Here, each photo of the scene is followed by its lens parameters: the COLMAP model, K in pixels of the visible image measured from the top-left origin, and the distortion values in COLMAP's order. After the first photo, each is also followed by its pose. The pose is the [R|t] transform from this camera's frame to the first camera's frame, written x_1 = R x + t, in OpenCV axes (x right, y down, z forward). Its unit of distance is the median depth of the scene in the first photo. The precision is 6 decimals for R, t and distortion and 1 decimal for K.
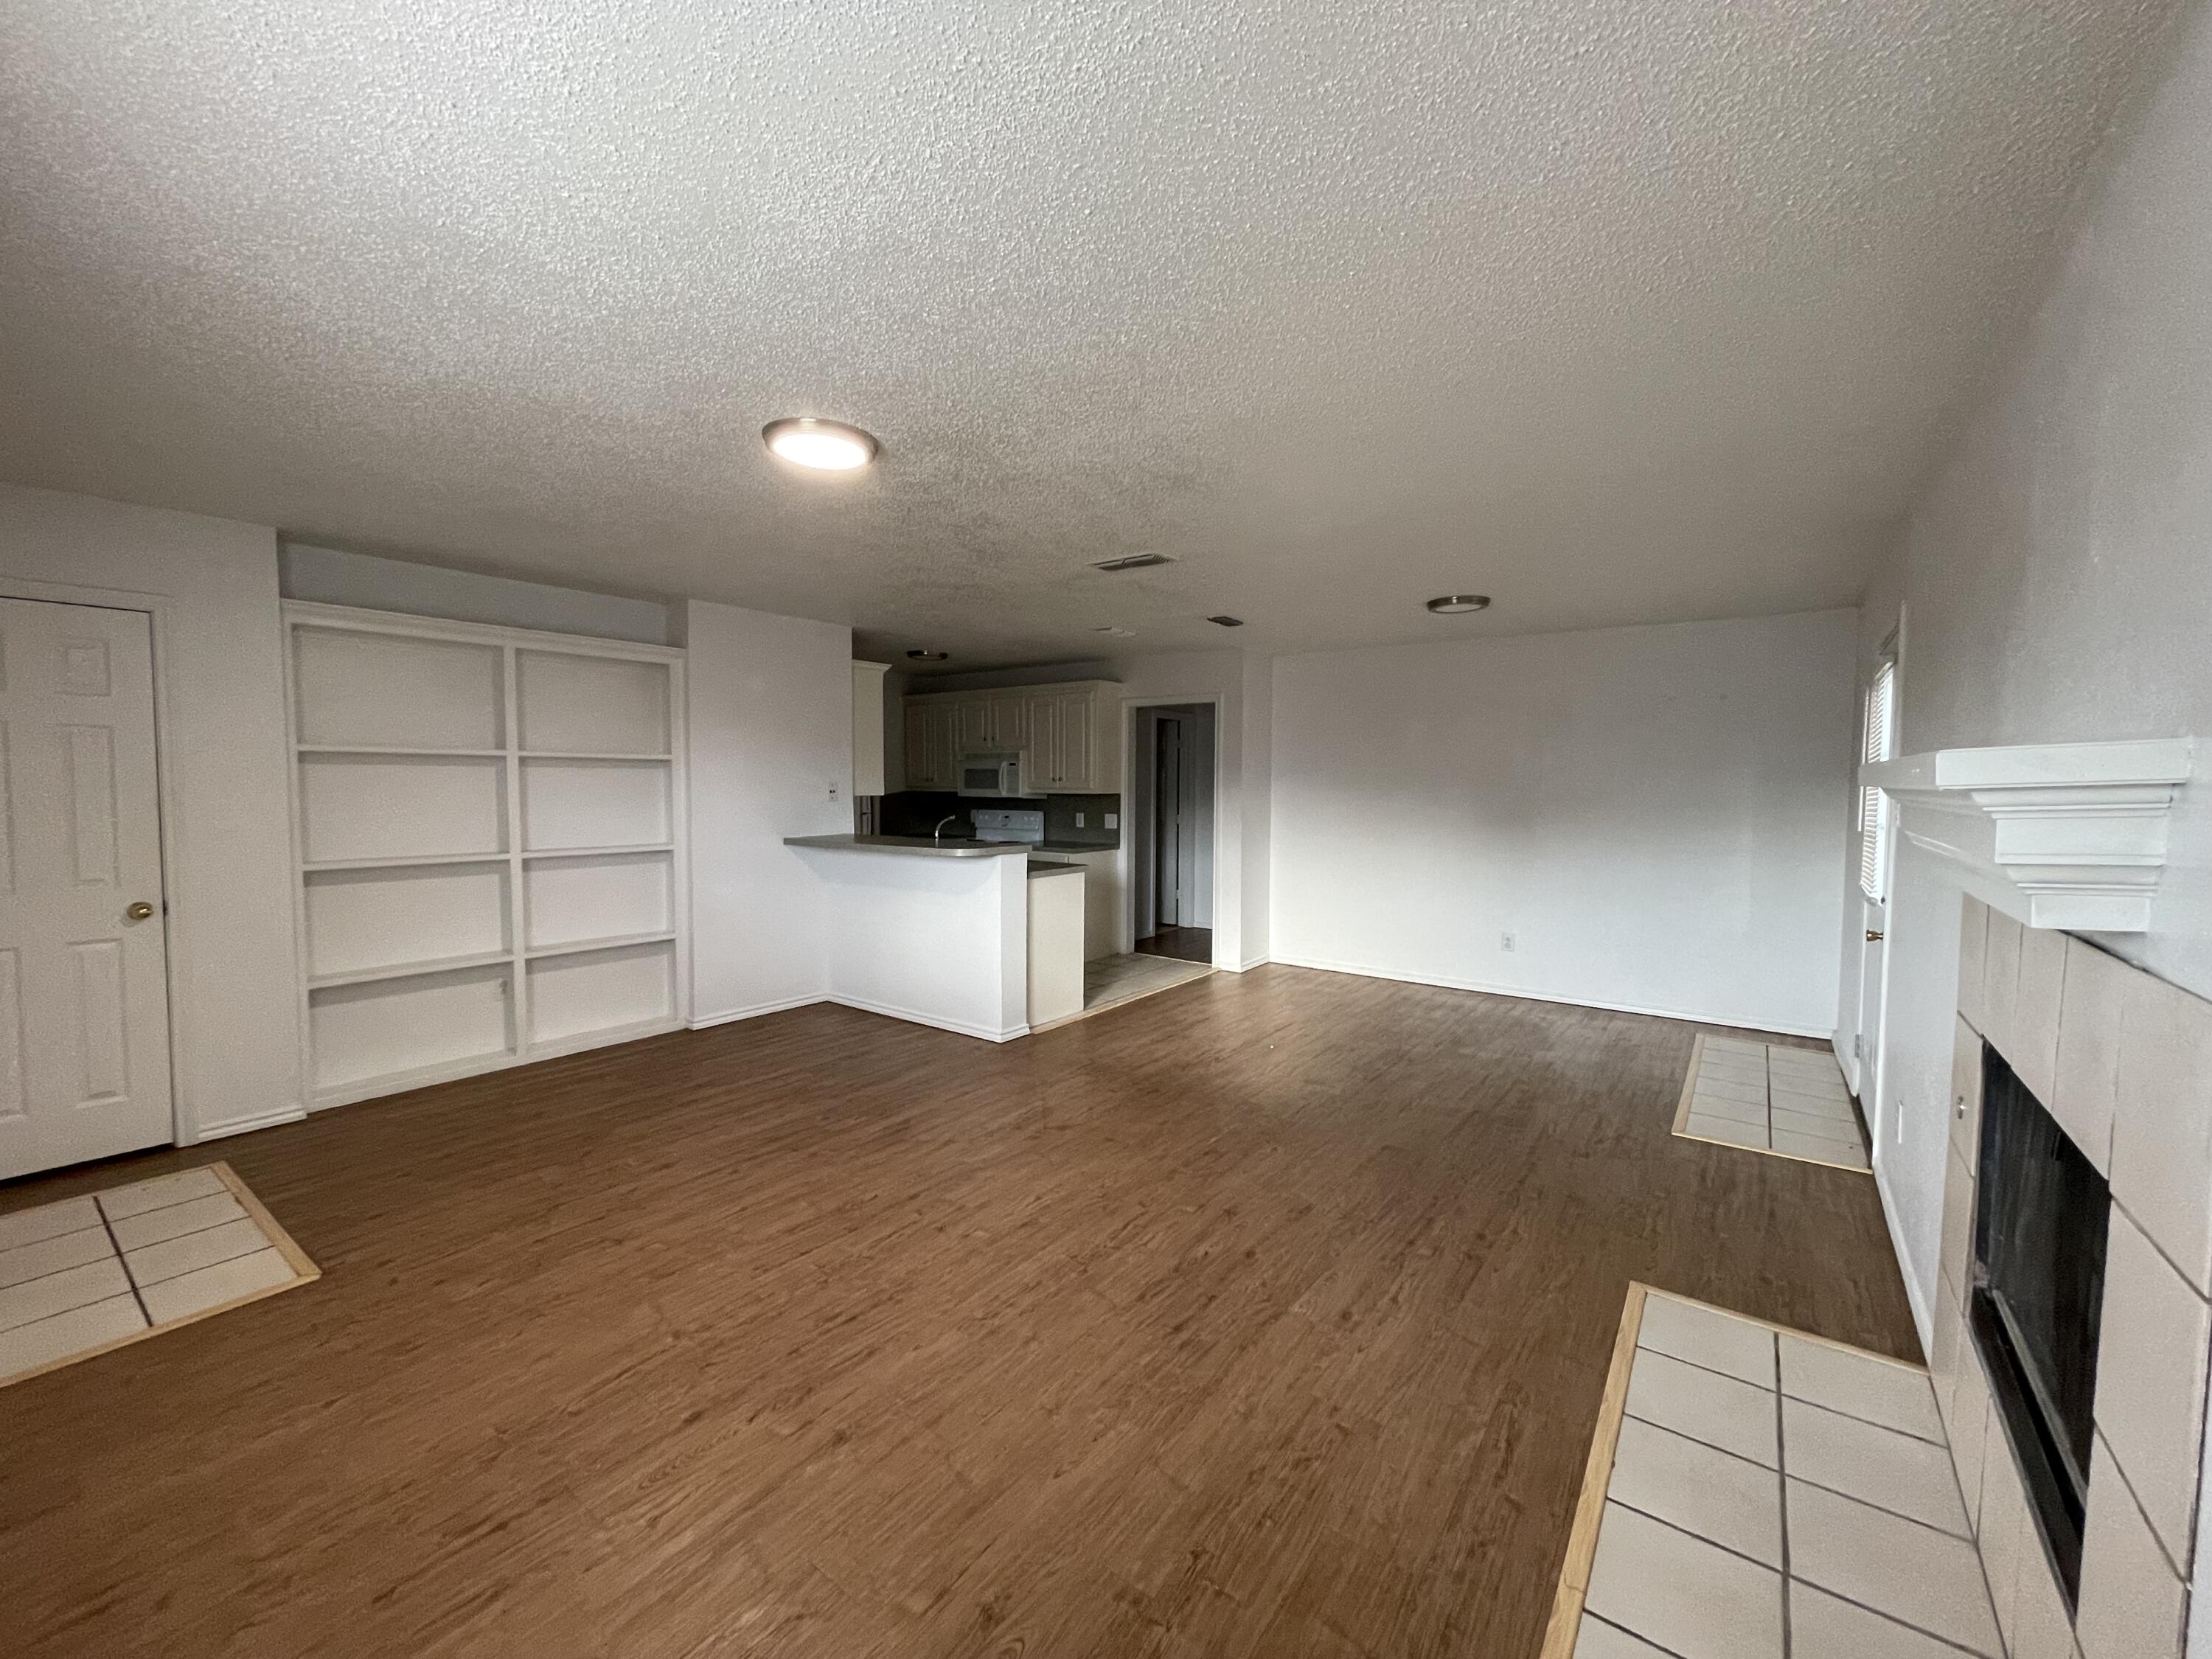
lens RADIAL K [[896.3, 0, 1099.6], [0, 896.3, 825.7], [0, 0, 1]] dist [0.002214, -0.000255]
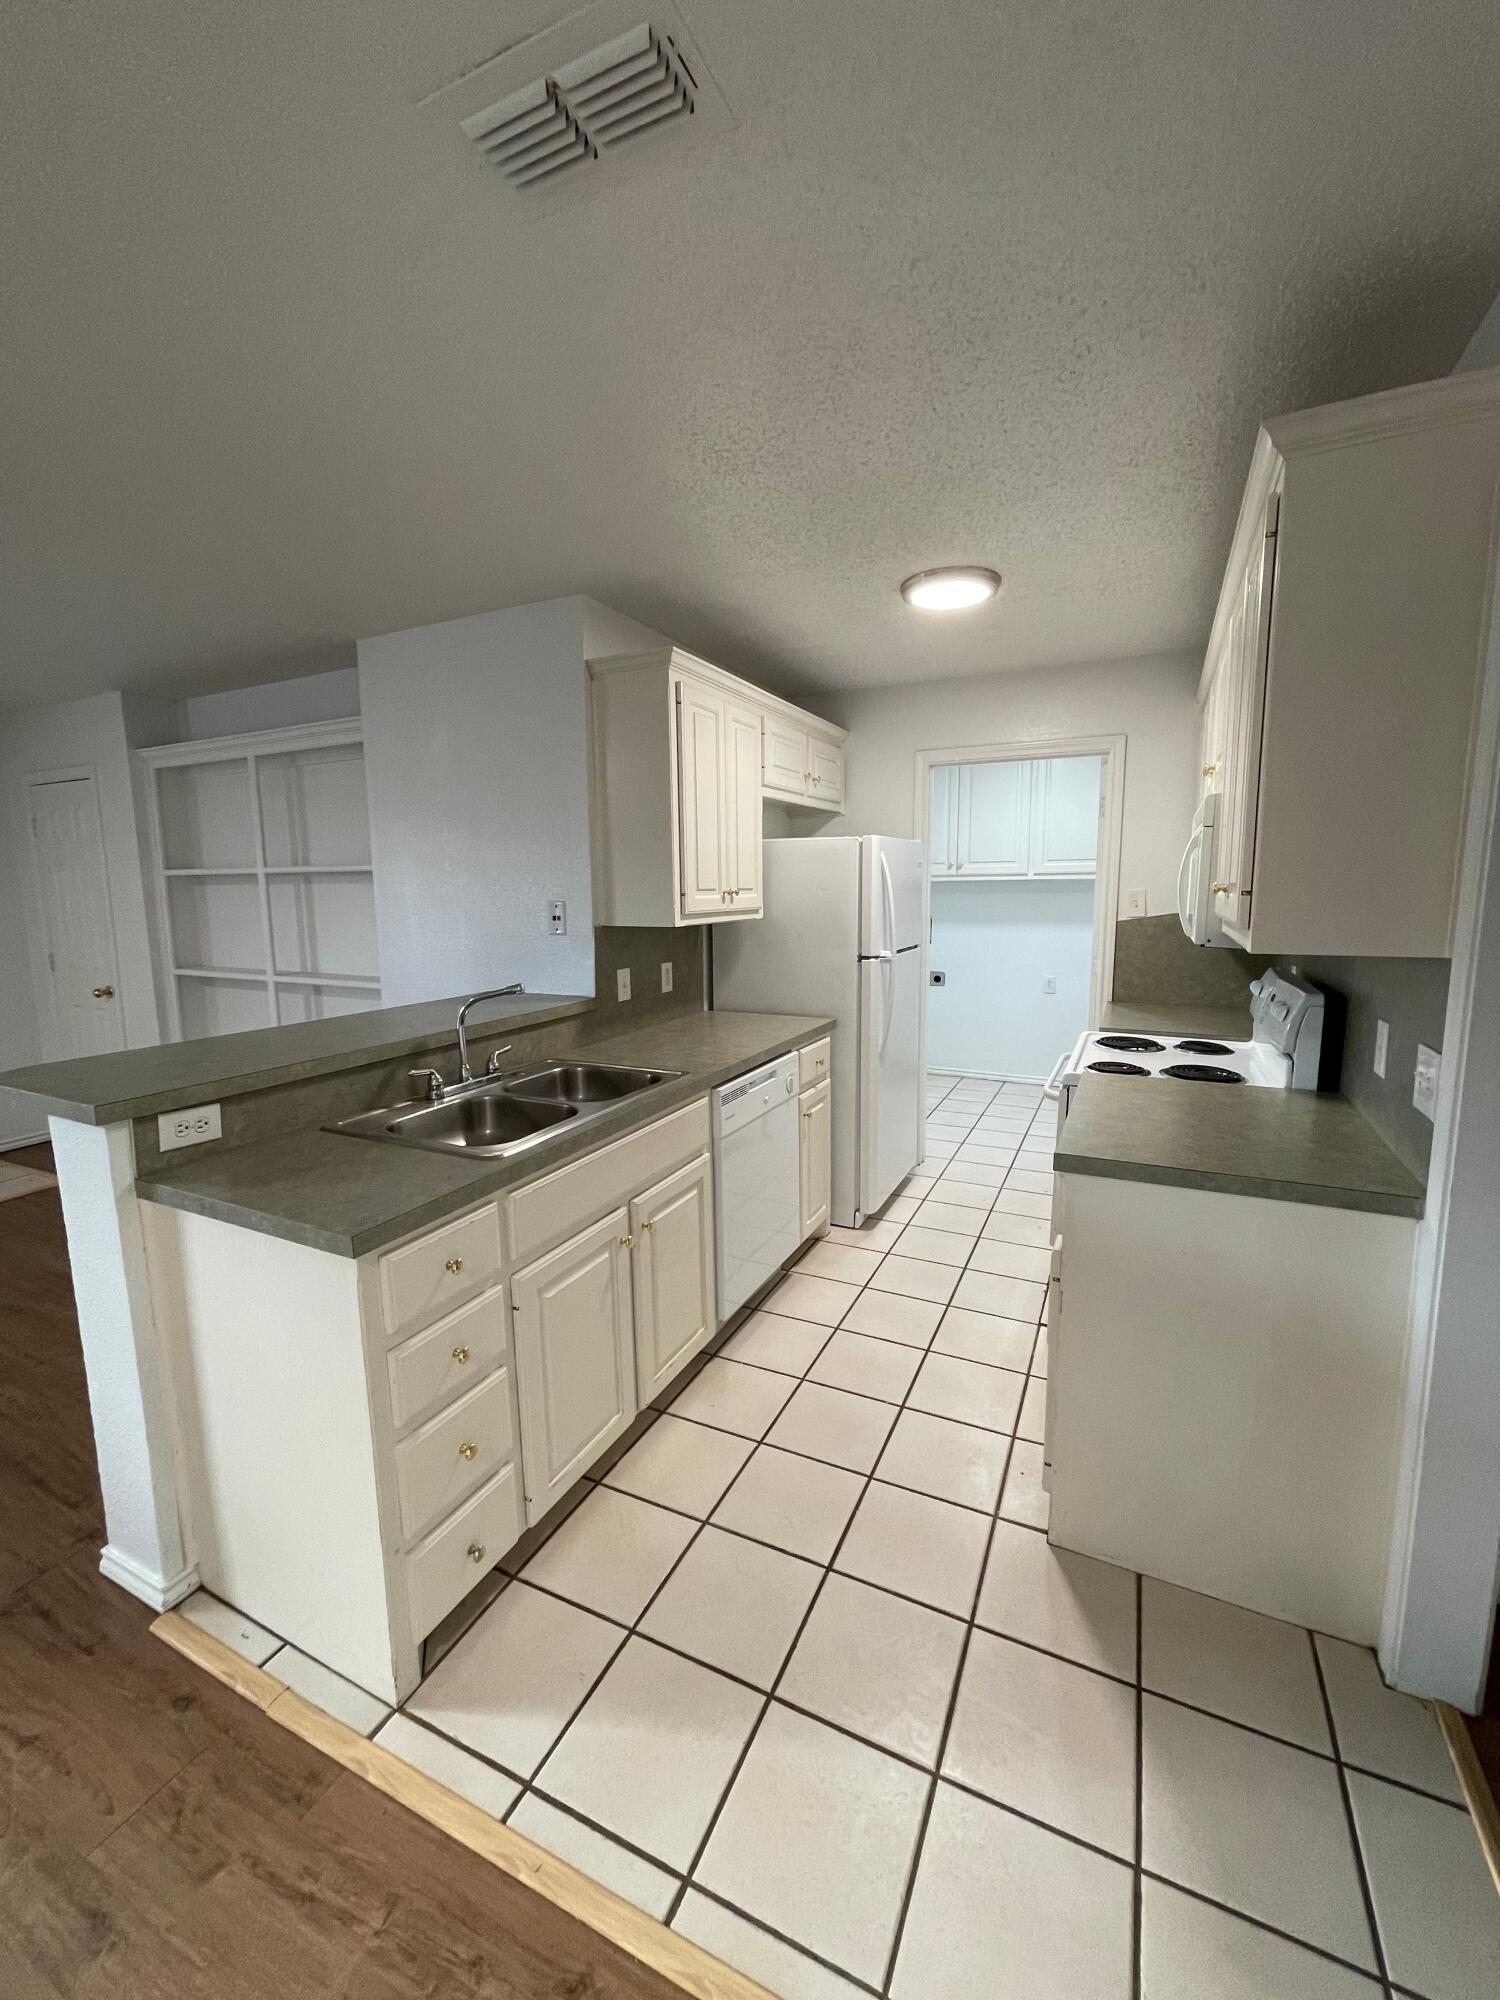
lens RADIAL K [[810.4, 0, 746.5], [0, 810.4, 996.5], [0, 0, 1]] dist [0.002214, -0.000255]
pose [[0.173903, 0.130248, -0.976111, 0.358395], [-0.033508, 0.991423, 0.126322, -0.090235], [0.984193, 0.010740, 0.176776, 1.661844]]
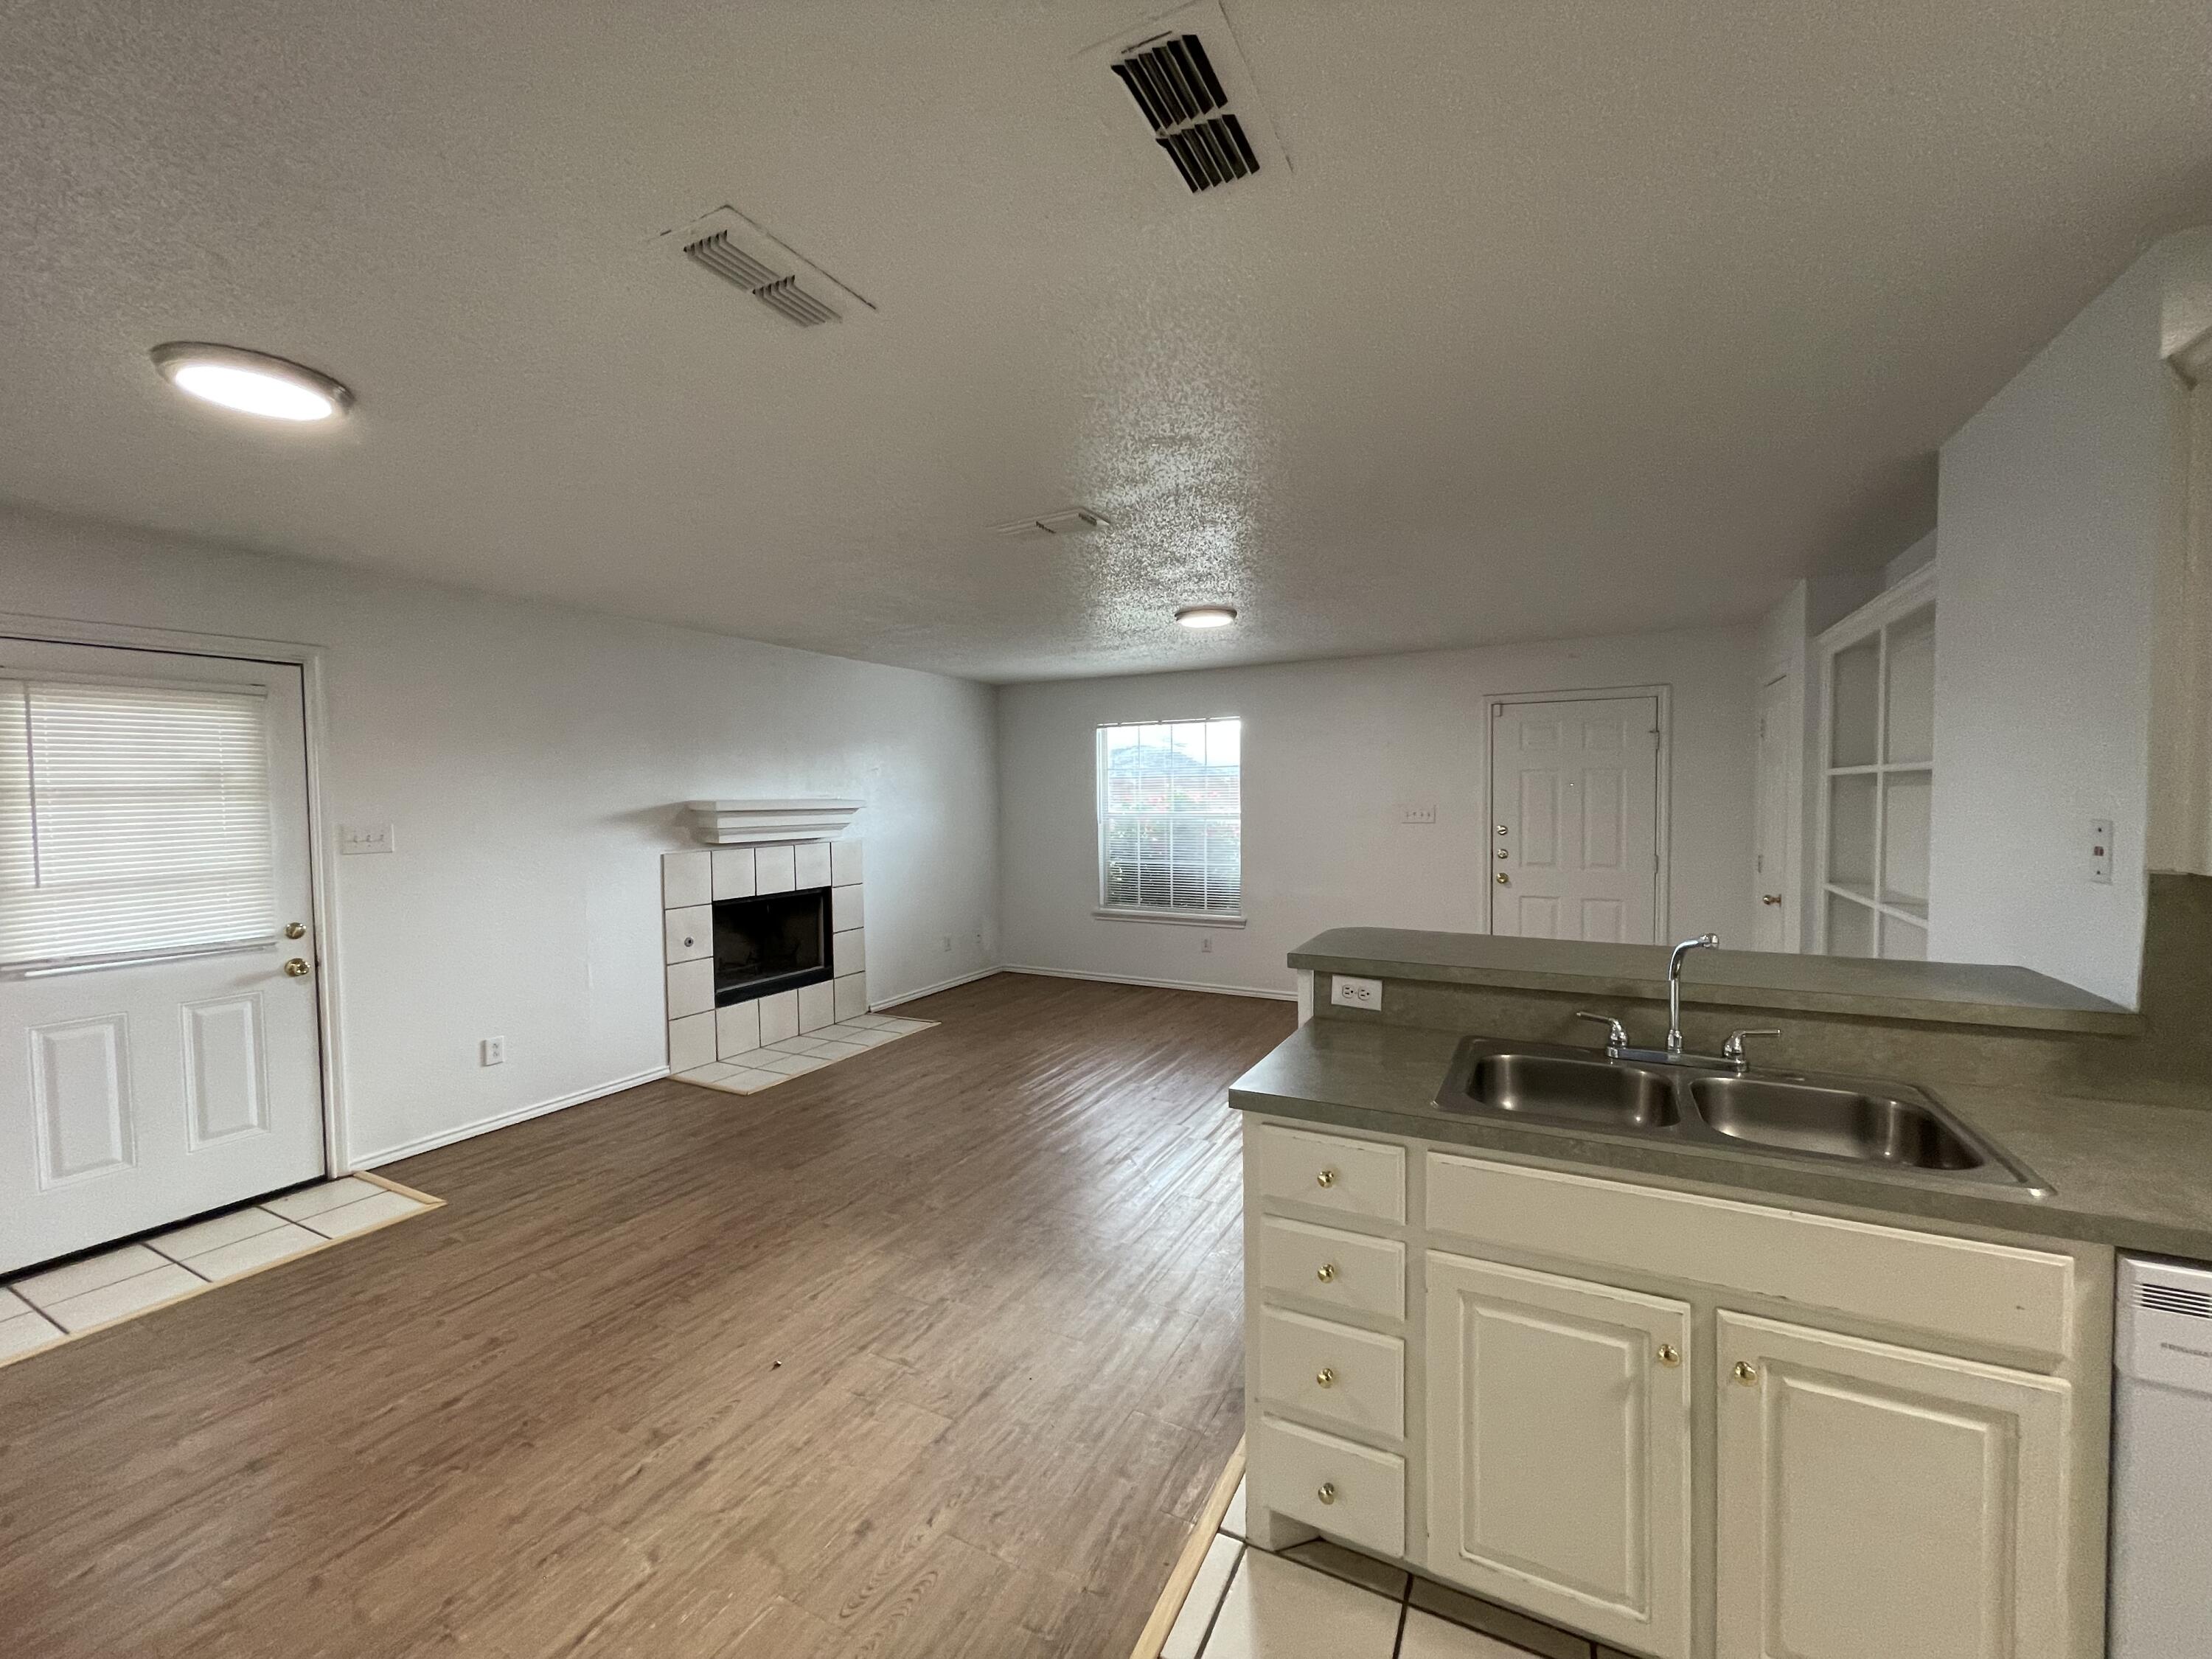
lens RADIAL K [[896.3, 0, 1098.6], [0, 896.3, 830.2], [0, 0, 1]] dist [0.002214, -0.000255]
pose [[-0.988688, 0.010791, -0.149596, 0.124615], [-0.001818, 0.996473, 0.083899, -0.110719], [0.149973, 0.083222, -0.985181, 2.010116]]
